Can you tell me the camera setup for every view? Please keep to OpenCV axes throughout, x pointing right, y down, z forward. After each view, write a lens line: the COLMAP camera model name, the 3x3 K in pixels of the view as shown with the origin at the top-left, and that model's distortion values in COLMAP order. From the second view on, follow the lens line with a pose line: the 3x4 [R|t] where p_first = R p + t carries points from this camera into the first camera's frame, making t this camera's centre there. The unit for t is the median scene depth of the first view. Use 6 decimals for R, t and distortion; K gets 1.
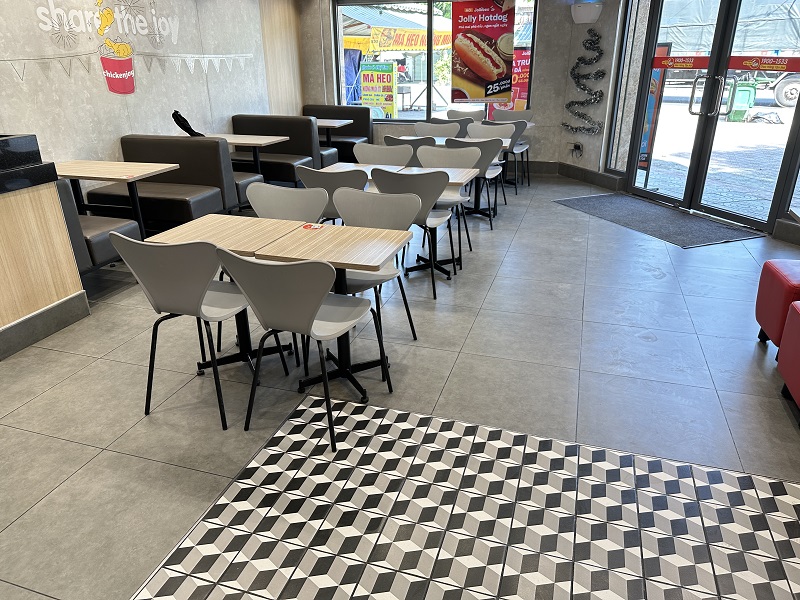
lens RADIAL K [[567.2, 0, 398.2], [0, 567.2, 298.1], [0, 0, 1]] dist [0.023175, -0.016647]
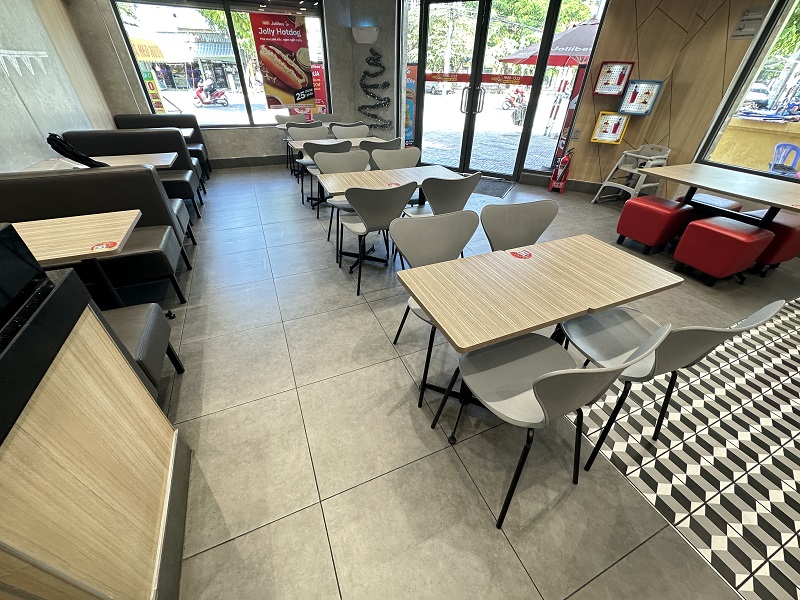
lens RADIAL K [[317.7, 0, 401.4], [0, 317.7, 300.7], [0, 0, 1]] dist [-0.009137, 0.000774]
pose [[0.747596, -0.363048, 0.556144, -0.247989], [0.231521, 0.927304, 0.294118, -0.100963], [-0.622494, -0.091123, 0.777302, 0.272973]]
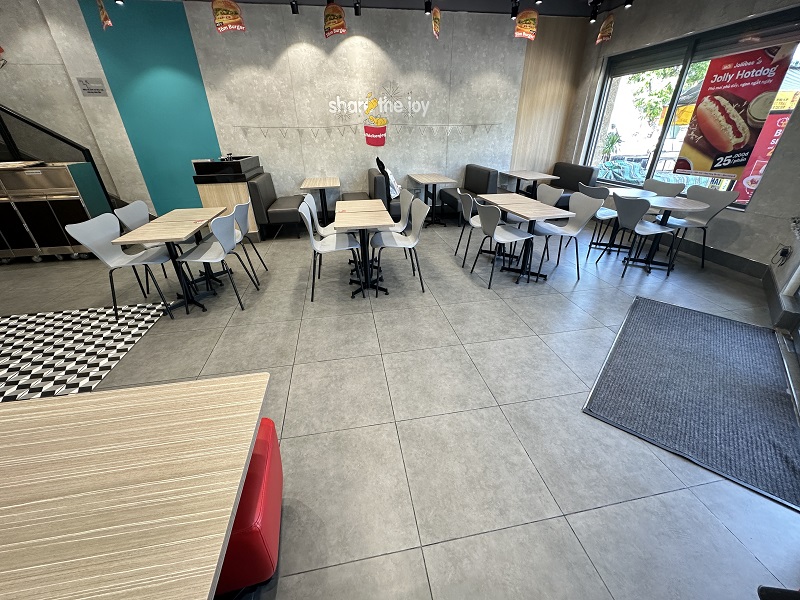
lens RADIAL K [[317.7, 0, 399.0], [0, 317.7, 300.5], [0, 0, 1]] dist [-0.009137, 0.000774]
pose [[0.476567, 0.420781, -0.771899, 0.416591], [-0.335341, 0.898639, 0.282832, -0.159405], [0.812669, 0.124061, 0.569367, 0.380829]]
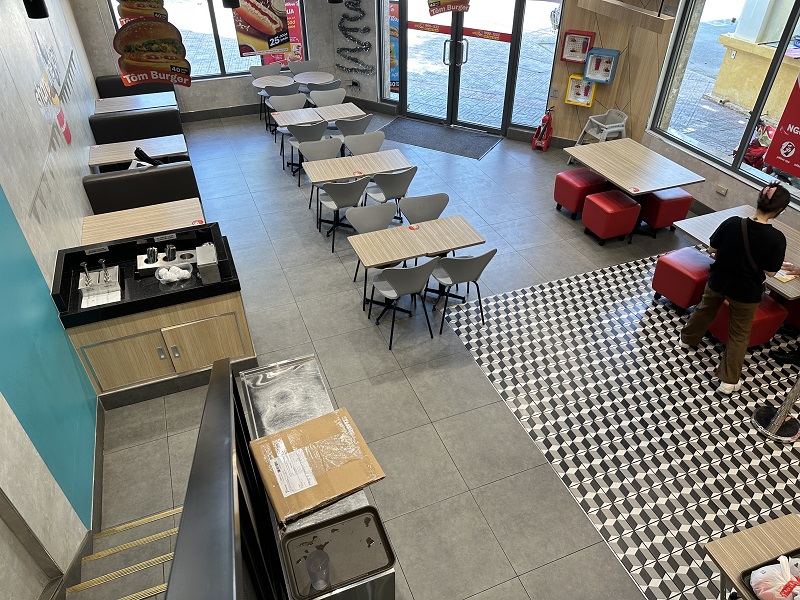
lens RADIAL K [[567.2, 0, 400.2], [0, 567.2, 302.8], [0, 0, 1]] dist [0.023175, -0.016647]
pose [[0.771854, -0.382392, 0.507954, -0.480157], [0.242363, 0.915557, 0.320961, -0.198746], [-0.587794, -0.124626, 0.799354, -0.194224]]
